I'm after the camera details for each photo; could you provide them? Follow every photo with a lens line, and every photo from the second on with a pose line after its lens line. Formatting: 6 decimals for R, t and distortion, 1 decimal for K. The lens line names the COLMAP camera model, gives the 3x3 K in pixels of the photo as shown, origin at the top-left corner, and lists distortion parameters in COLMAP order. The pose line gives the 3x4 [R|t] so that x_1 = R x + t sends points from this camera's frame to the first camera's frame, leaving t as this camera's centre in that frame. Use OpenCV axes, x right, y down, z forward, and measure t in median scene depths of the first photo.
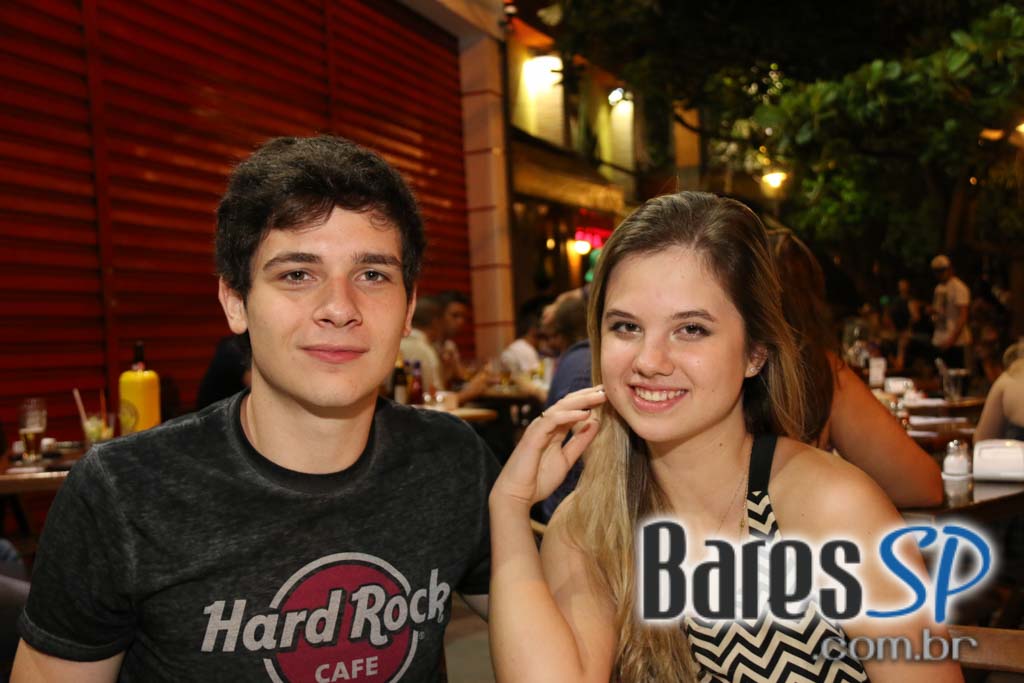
lens RADIAL K [[1318.5, 0, 512.0], [0, 1318.5, 341.5], [0, 0, 1]] dist [0.199898, 0.011623]
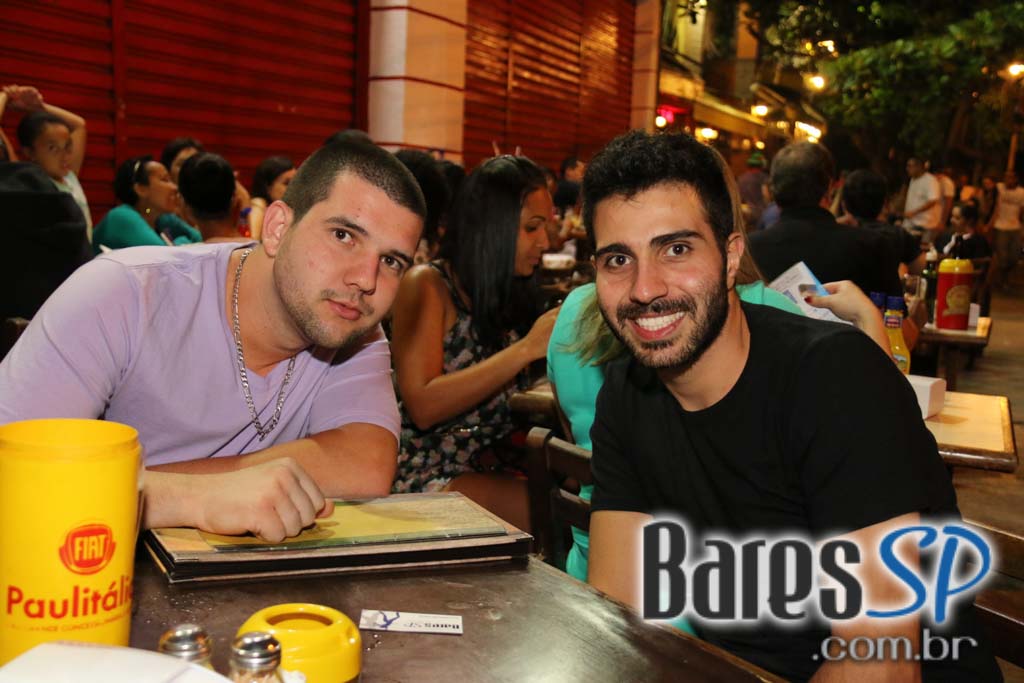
lens RADIAL K [[1318.5, 0, 512.0], [0, 1318.5, 341.5], [0, 0, 1]] dist [0.199898, 0.011623]
pose [[0.995027, 0.099441, 0.005796, -0.162891], [-0.099442, 0.988289, 0.115741, 0.008202], [0.005781, -0.115742, 0.993263, -0.645889]]
